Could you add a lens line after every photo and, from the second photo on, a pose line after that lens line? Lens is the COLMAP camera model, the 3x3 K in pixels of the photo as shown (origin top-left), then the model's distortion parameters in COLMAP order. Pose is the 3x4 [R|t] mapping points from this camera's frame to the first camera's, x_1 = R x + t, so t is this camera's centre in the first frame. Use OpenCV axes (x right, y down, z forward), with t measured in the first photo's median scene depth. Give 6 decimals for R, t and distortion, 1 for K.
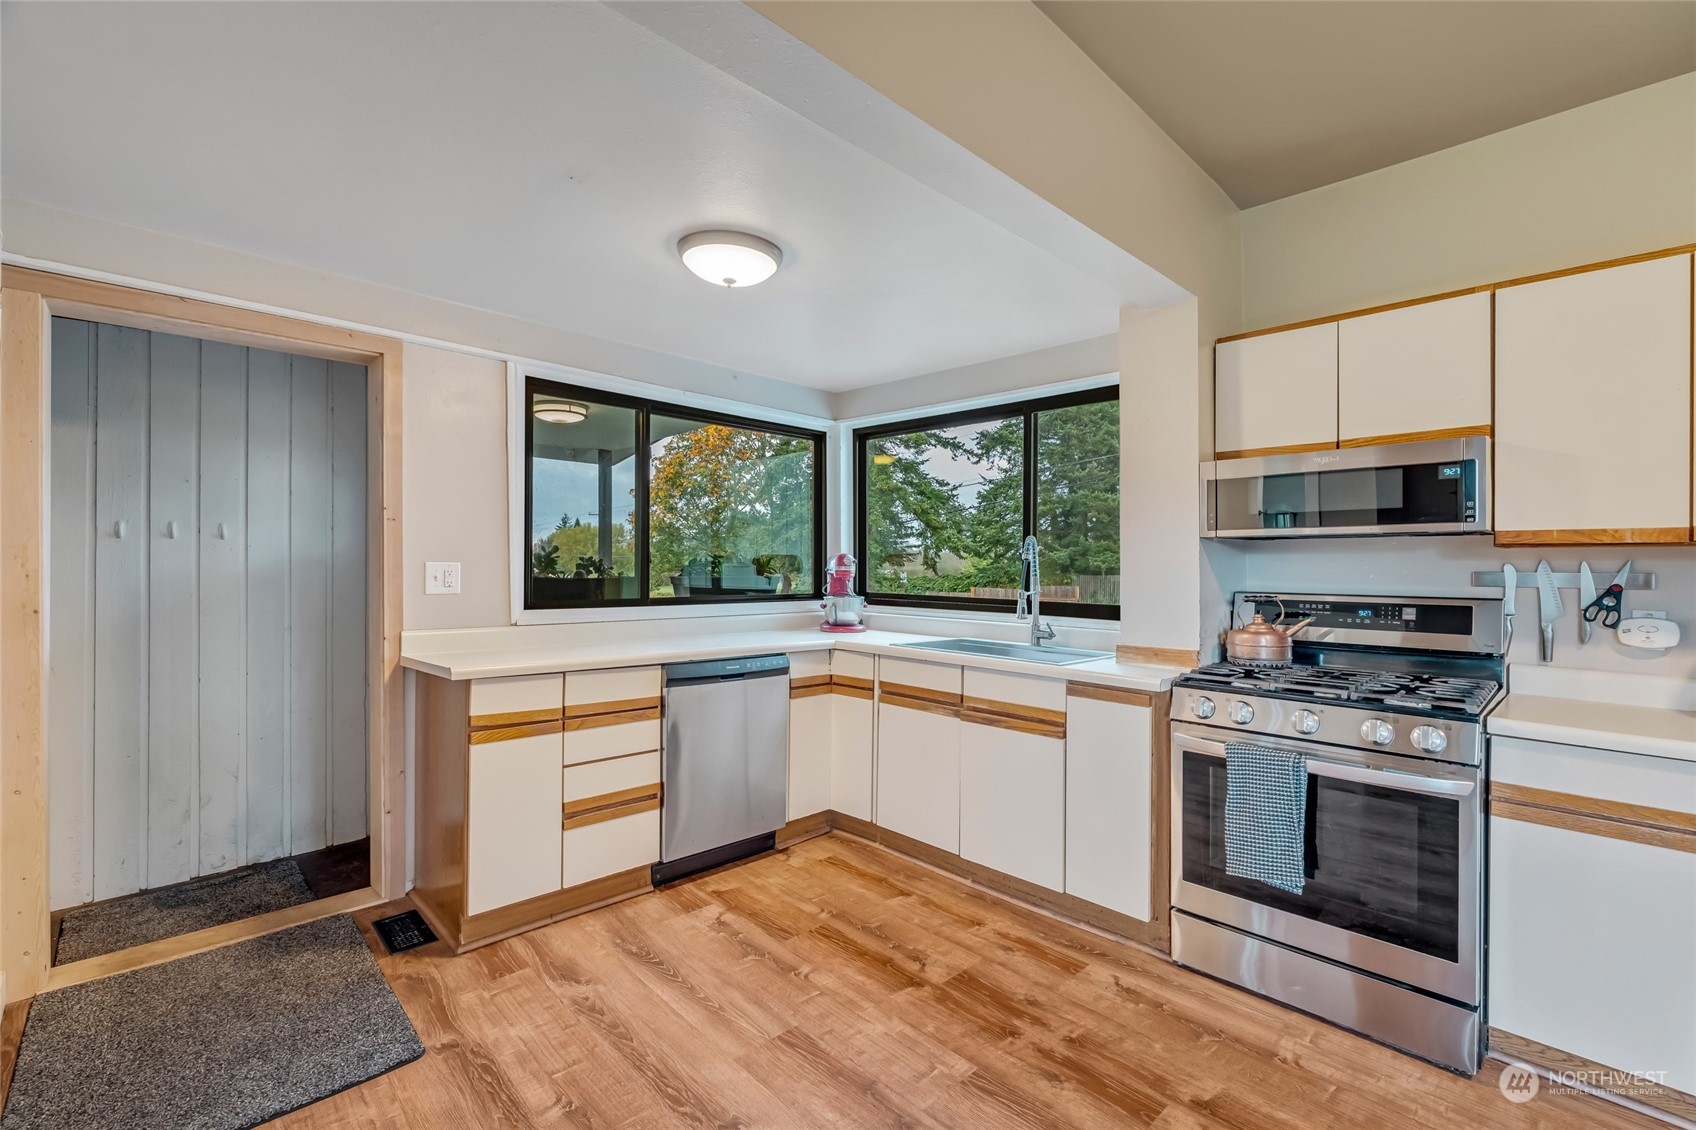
lens RADIAL K [[744.3, 0, 844.4], [0, 744.3, 562.3], [0, 0, 1]] dist [-0.002331, 0.000018]
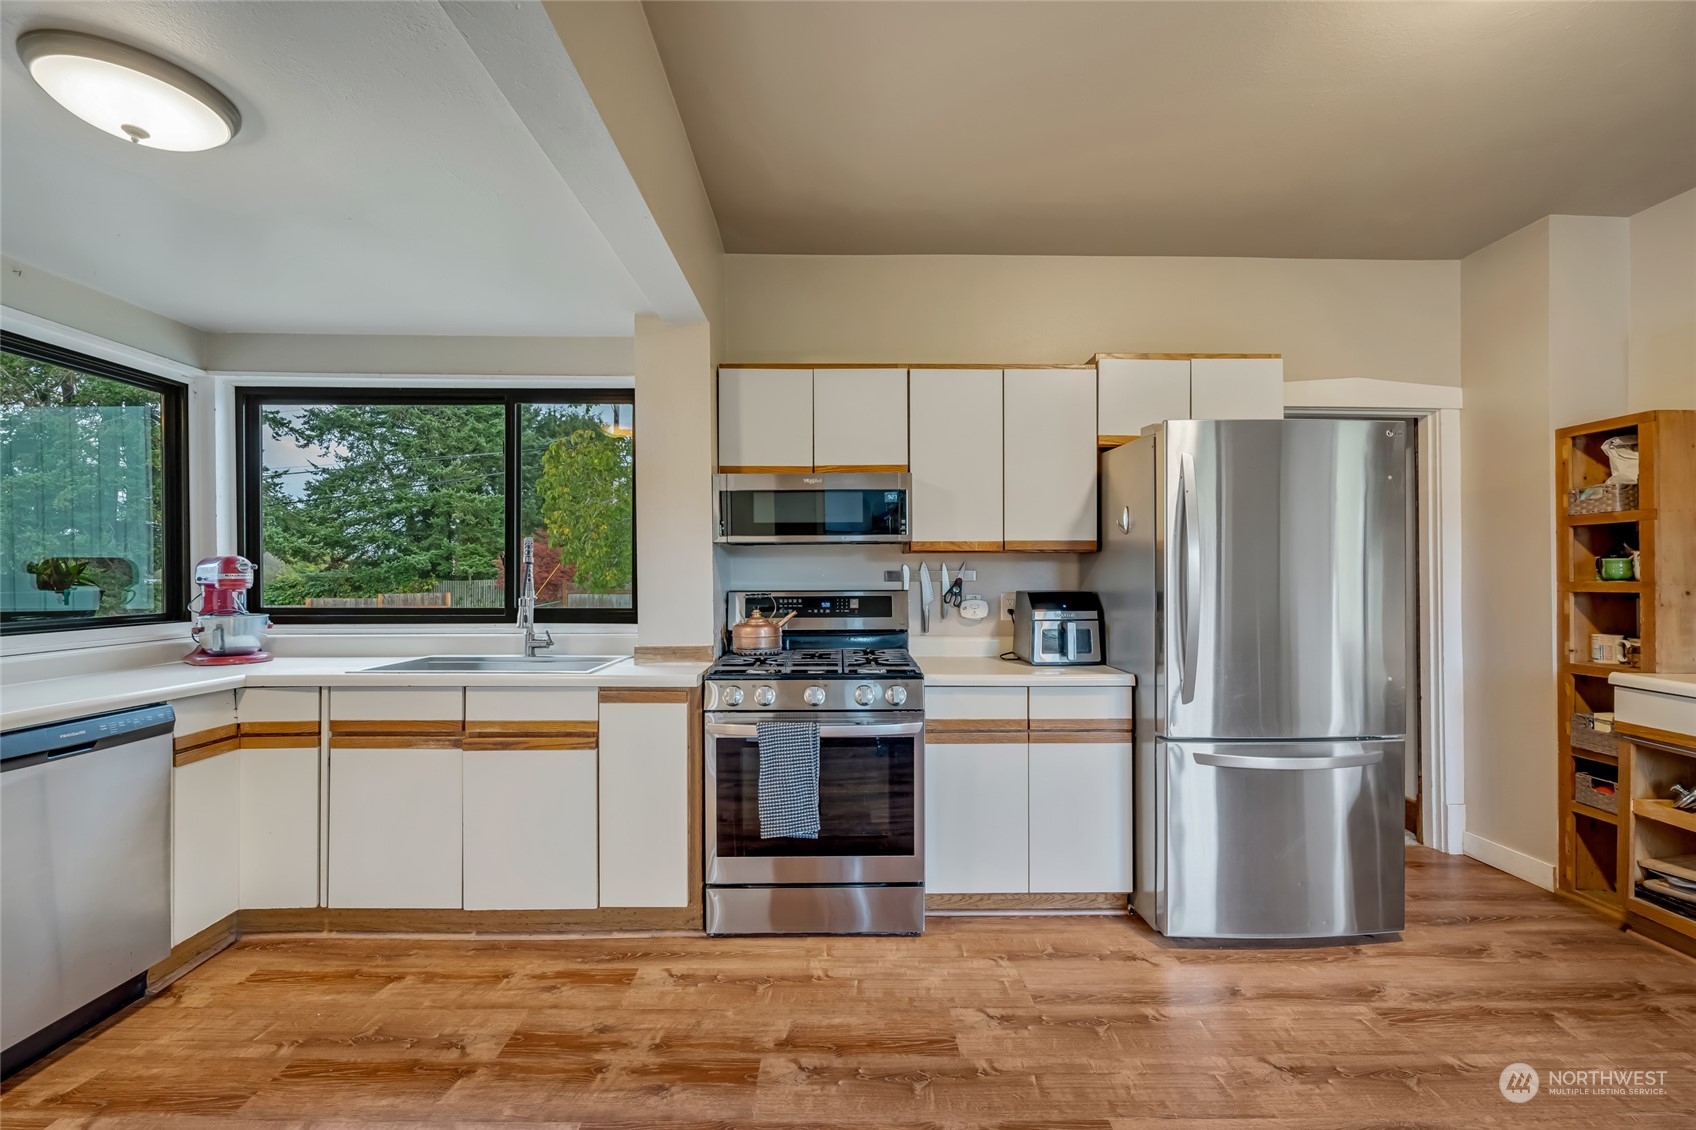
lens RADIAL K [[744.3, 0, 847.7], [0, 744.3, 567.1], [0, 0, 1]] dist [-0.002331, 0.000018]
pose [[0.686729, -0.006760, 0.726882, -0.185660], [0.006112, 0.999975, 0.003525, 0.000429], [-0.726888, 0.002023, 0.686754, 0.102646]]
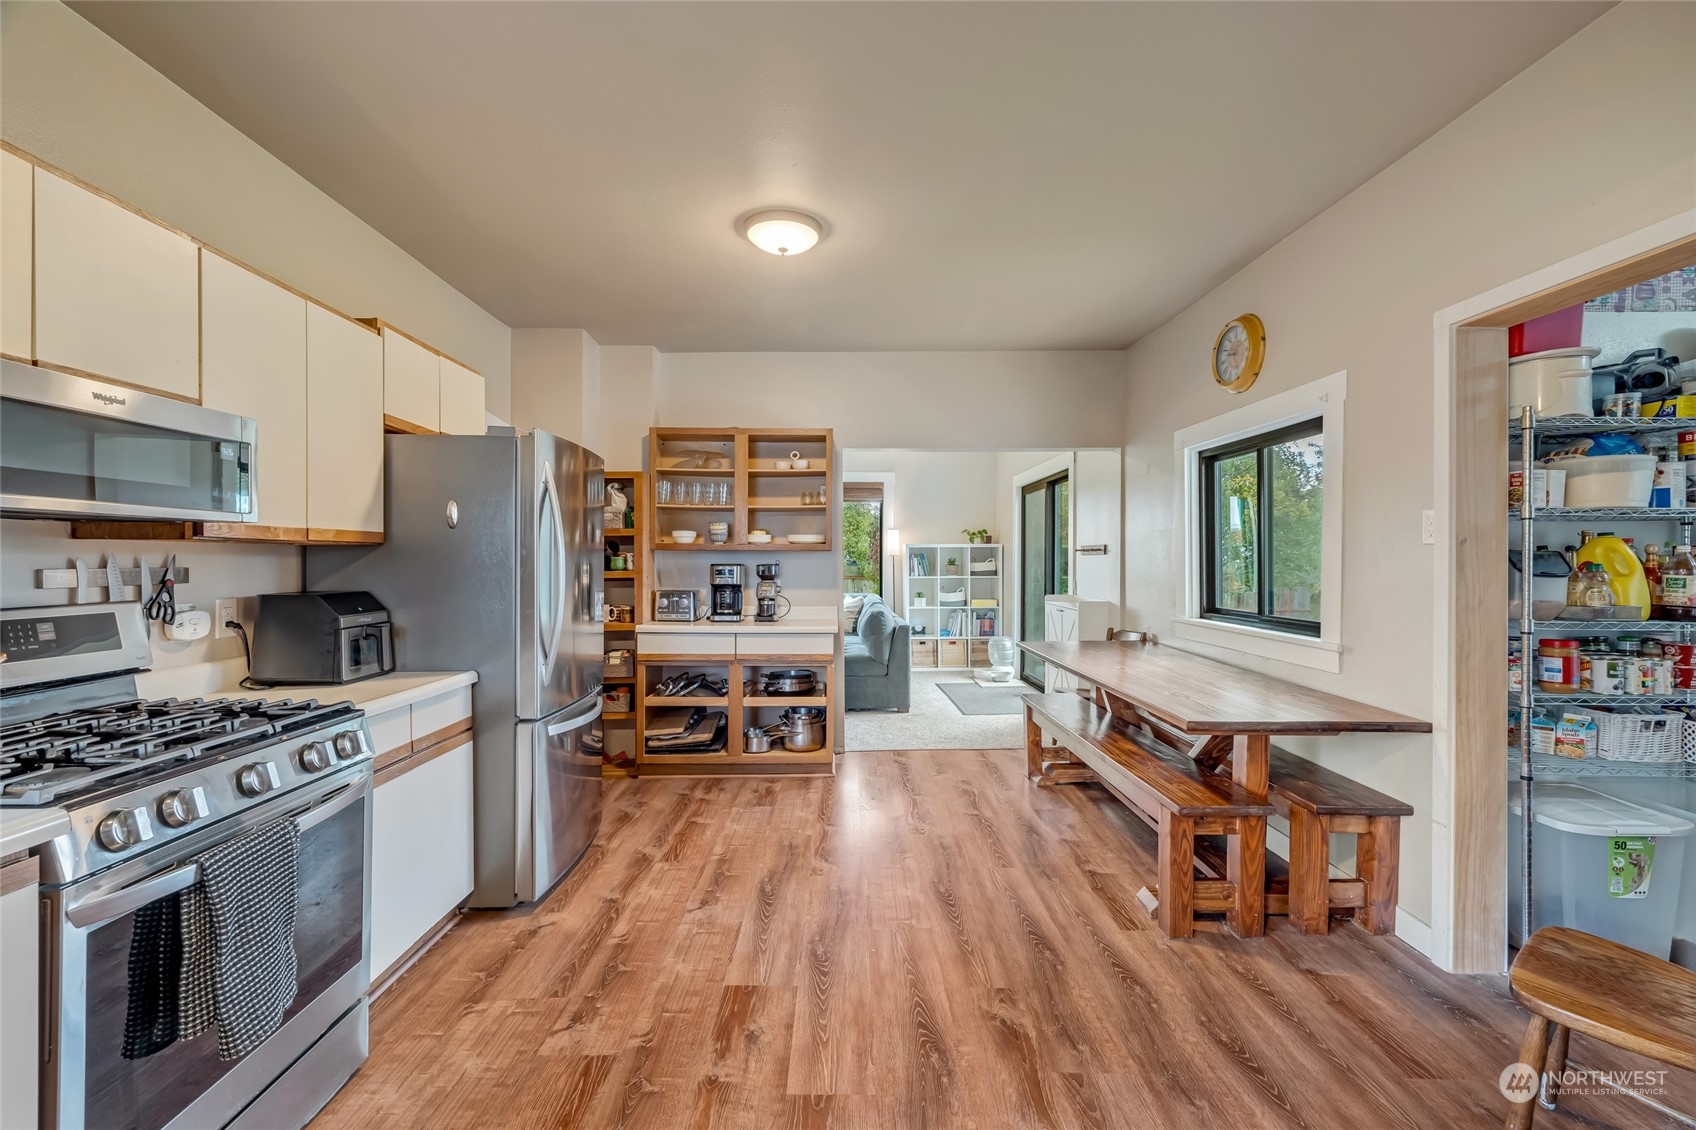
lens RADIAL K [[744.3, 0, 848.3], [0, 744.3, 559.9], [0, 0, 1]] dist [-0.002331, 0.000018]
pose [[-0.734767, -0.005404, 0.678298, -0.239111], [-0.004241, 0.999985, 0.003373, -0.002417], [-0.678306, -0.000398, -0.734779, 0.935681]]
